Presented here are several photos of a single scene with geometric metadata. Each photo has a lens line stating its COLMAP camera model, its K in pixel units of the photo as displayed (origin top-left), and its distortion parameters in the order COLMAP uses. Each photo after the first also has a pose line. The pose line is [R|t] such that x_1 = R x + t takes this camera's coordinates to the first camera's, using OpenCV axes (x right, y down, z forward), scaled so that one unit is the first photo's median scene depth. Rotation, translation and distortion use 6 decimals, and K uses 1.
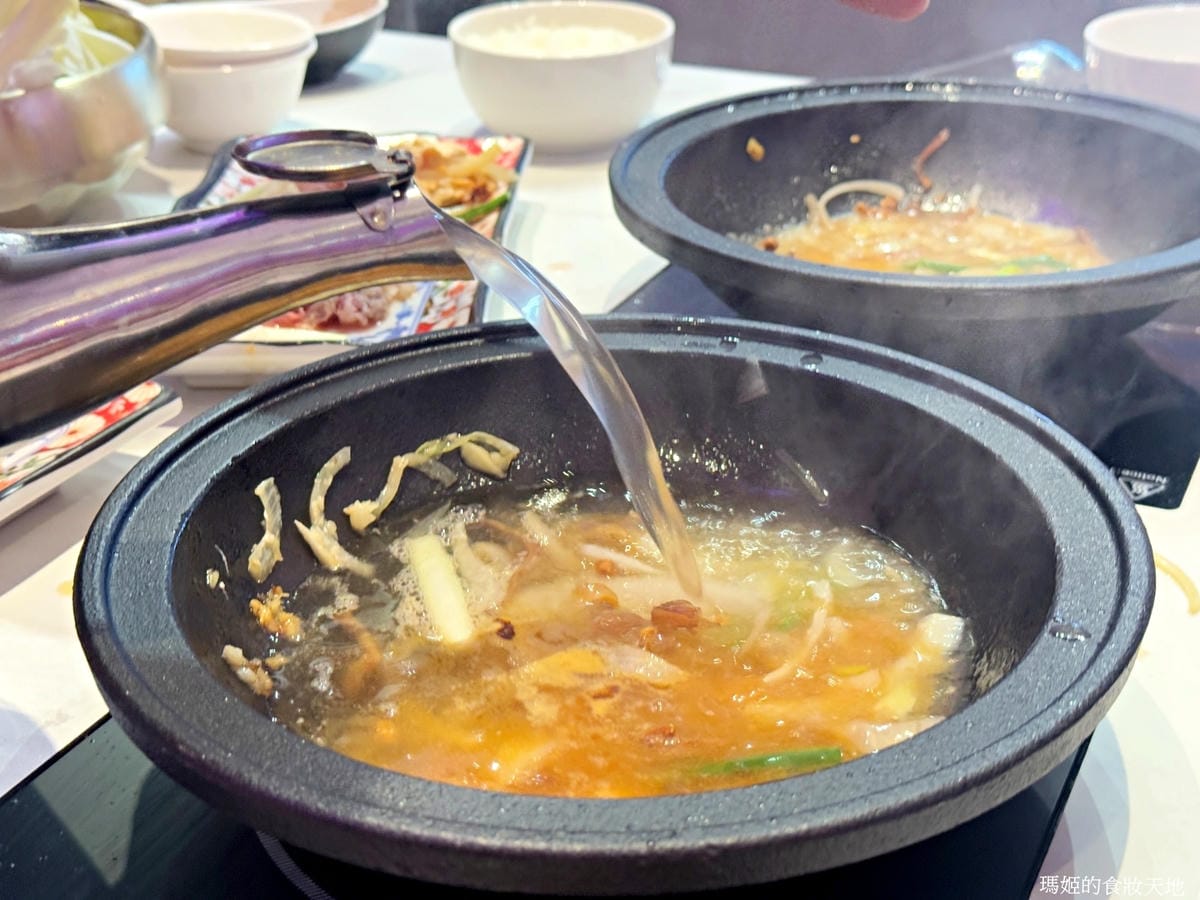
lens RADIAL K [[1684.9, 0, 626.9], [0, 1684.9, 451.9], [0, 0, 1]] dist [0.071705, -0.045377]
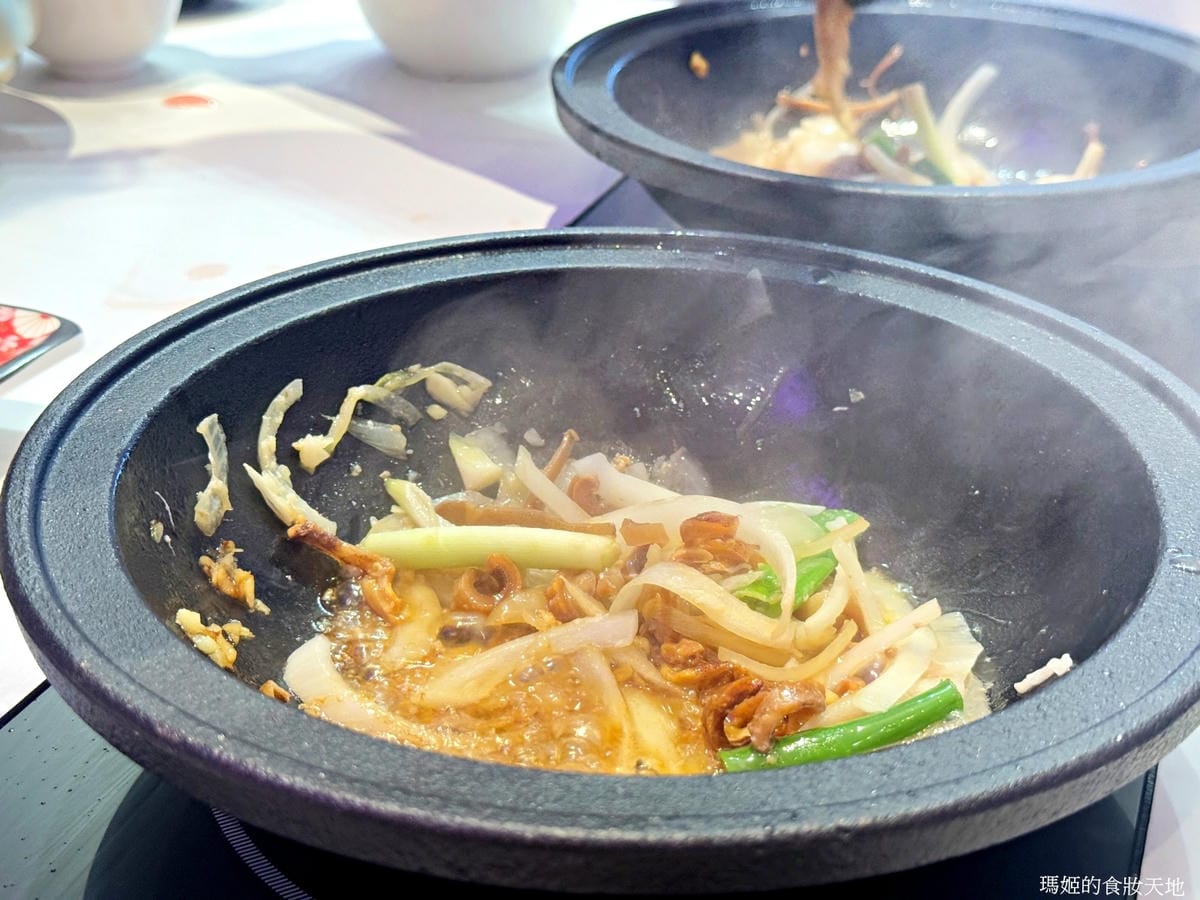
lens RADIAL K [[1694.2, 0, 600.0], [0, 1694.2, 450.0], [0, 0, 1]] dist [0.136730, -0.421162]
pose [[0.996656, -0.019889, 0.079250, -0.095716], [0.019059, 0.999755, 0.011211, 0.030608], [-0.079453, -0.009663, 0.996792, 0.148442]]
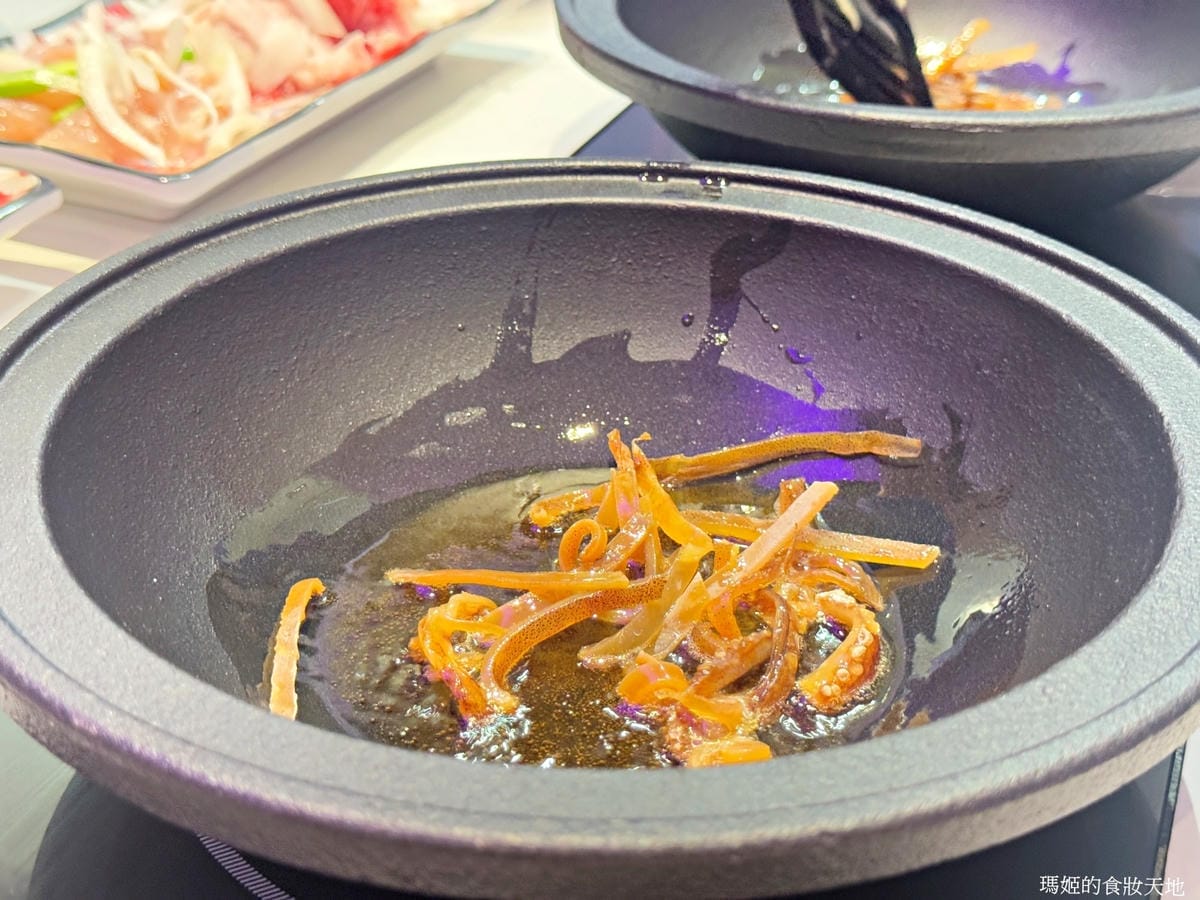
lens RADIAL K [[1694.2, 0, 600.0], [0, 1694.2, 450.0], [0, 0, 1]] dist [0.136730, -0.421162]
pose [[0.996865, -0.025497, 0.074896, -0.074524], [0.021334, 0.998211, 0.055859, 0.018347], [-0.076186, -0.054087, 0.995626, 0.211491]]
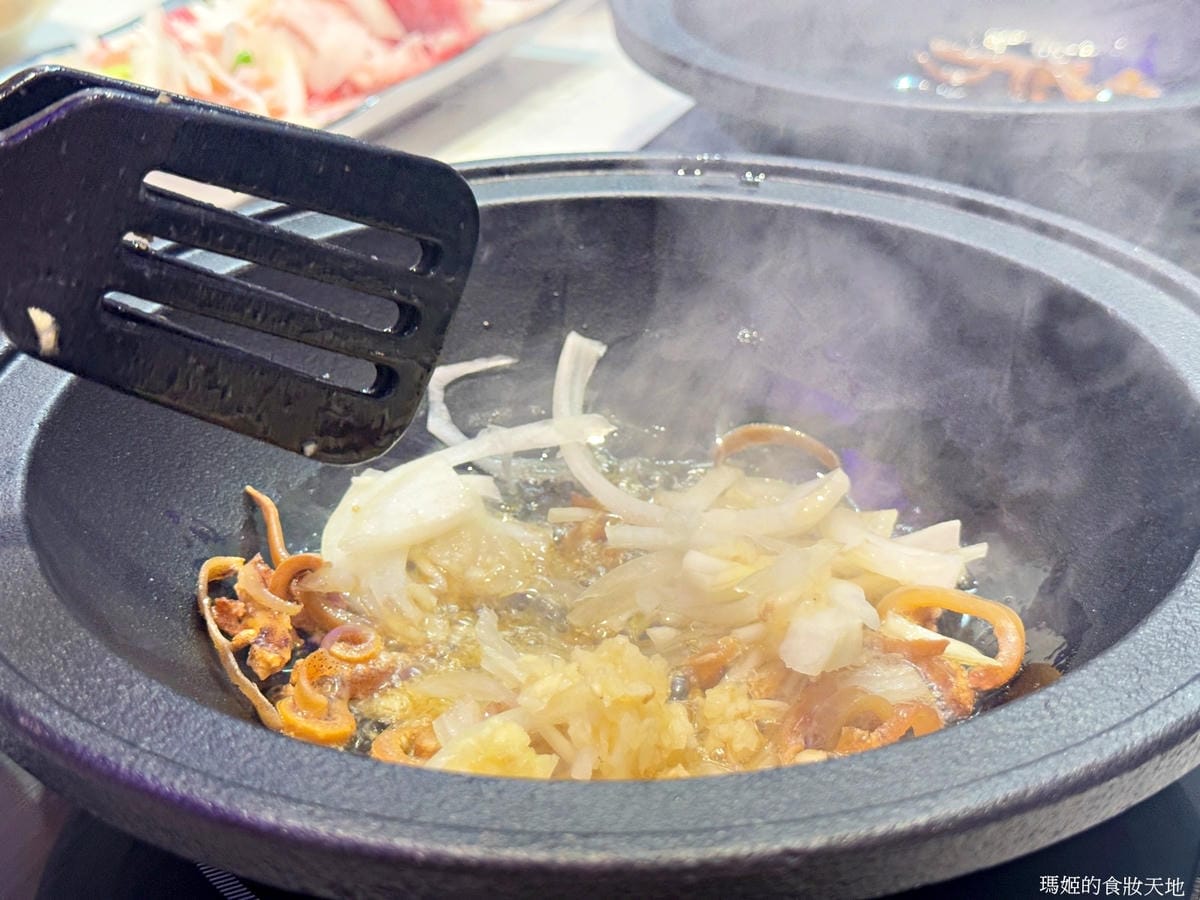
lens RADIAL K [[1694.2, 0, 600.0], [0, 1694.2, 450.0], [0, 0, 1]] dist [0.136730, -0.421162]
pose [[0.999781, -0.020330, 0.004968, -0.020412], [0.020084, 0.998772, 0.045281, 0.028883], [-0.005883, -0.045171, 0.998962, 0.240806]]
